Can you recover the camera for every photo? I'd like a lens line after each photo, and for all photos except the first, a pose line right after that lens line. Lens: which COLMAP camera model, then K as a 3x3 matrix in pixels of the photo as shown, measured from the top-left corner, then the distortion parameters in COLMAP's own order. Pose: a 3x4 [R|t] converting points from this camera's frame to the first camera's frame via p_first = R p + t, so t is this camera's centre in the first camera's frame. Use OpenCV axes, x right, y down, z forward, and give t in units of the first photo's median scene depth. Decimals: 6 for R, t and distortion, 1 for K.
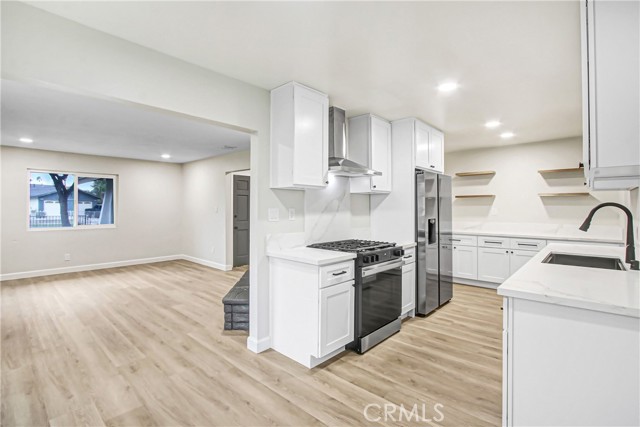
lens RADIAL K [[306.6, 0, 296.4], [0, 306.6, 206.1], [0, 0, 1]] dist [-0.014845, 0.000114]
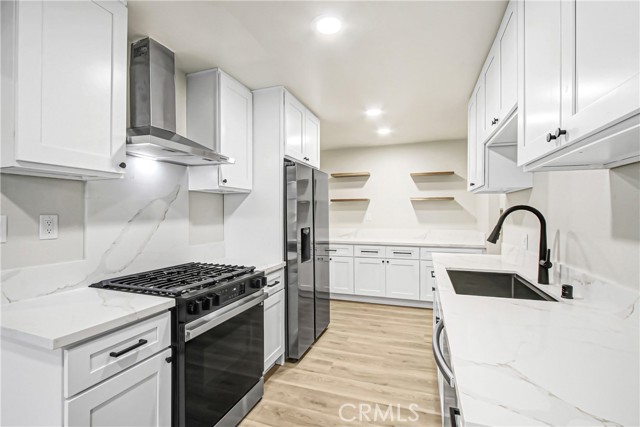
lens RADIAL K [[306.6, 0, 319.5], [0, 306.6, 214.8], [0, 0, 1]] dist [-0.014845, 0.000114]
pose [[0.898394, -0.005707, 0.439154, 0.146444], [0.001762, 0.999954, 0.009390, 0.003085], [-0.439188, -0.007662, 0.898363, 0.316996]]
